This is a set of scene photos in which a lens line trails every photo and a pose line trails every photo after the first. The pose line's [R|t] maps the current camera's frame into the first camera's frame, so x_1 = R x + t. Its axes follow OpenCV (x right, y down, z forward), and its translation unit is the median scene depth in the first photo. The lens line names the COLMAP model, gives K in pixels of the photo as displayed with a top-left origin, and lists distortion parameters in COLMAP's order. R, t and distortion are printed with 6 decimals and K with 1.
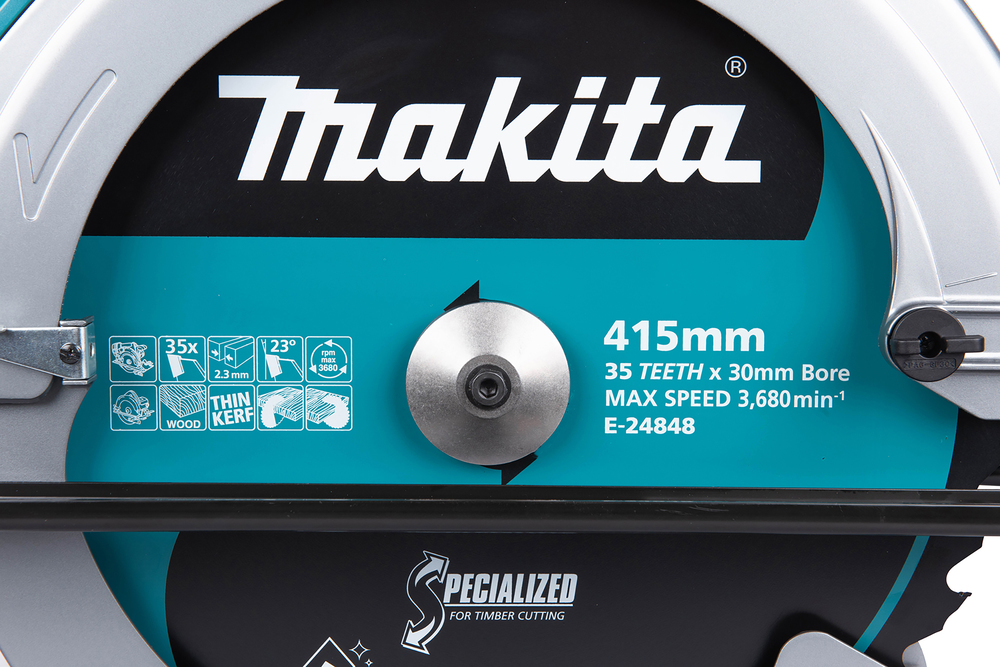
lens RADIAL K [[1912.0, 0, 508.4], [0, 1912.0, 333.6], [0, 0, 1]] dist [0.095775, 0.000000]
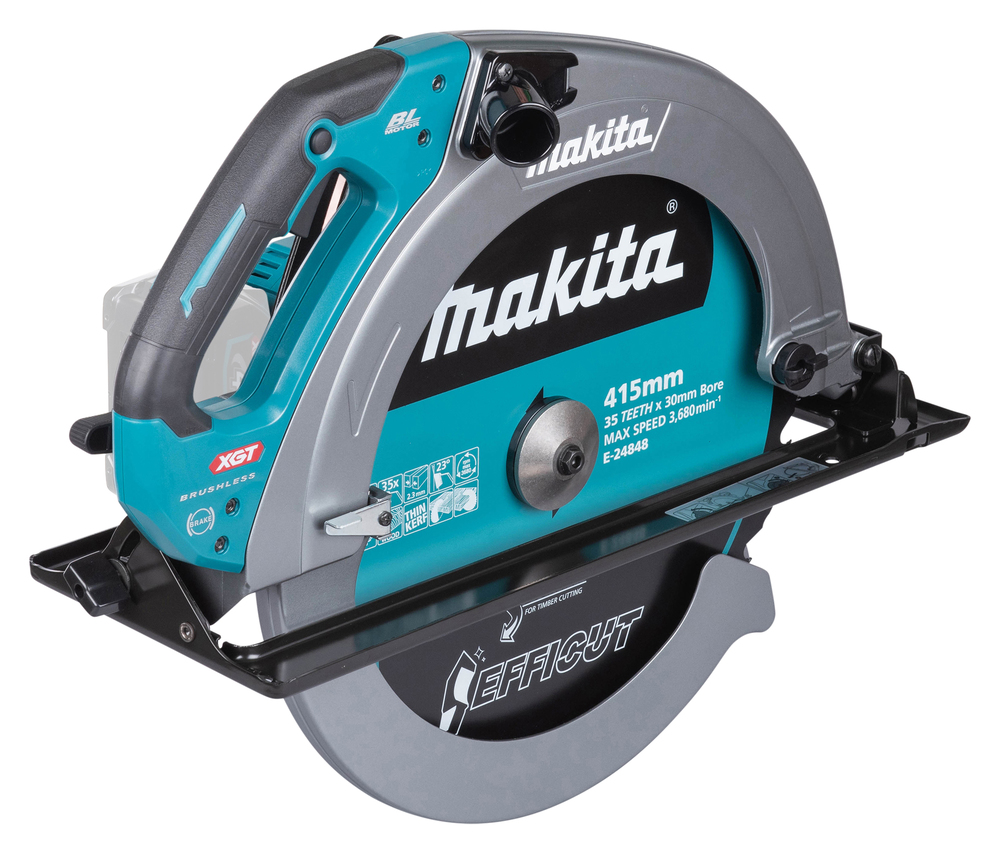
lens RADIAL K [[4220.4, 0, 500.4], [0, 4220.4, 425.1], [0, 0, 1]] dist [0.022050, 0.000000]
pose [[0.728274, -0.251870, 0.637322, -2.040542], [0.071465, 0.952851, 0.294905, -0.925715], [-0.681550, -0.169225, 0.711936, -1.212045]]
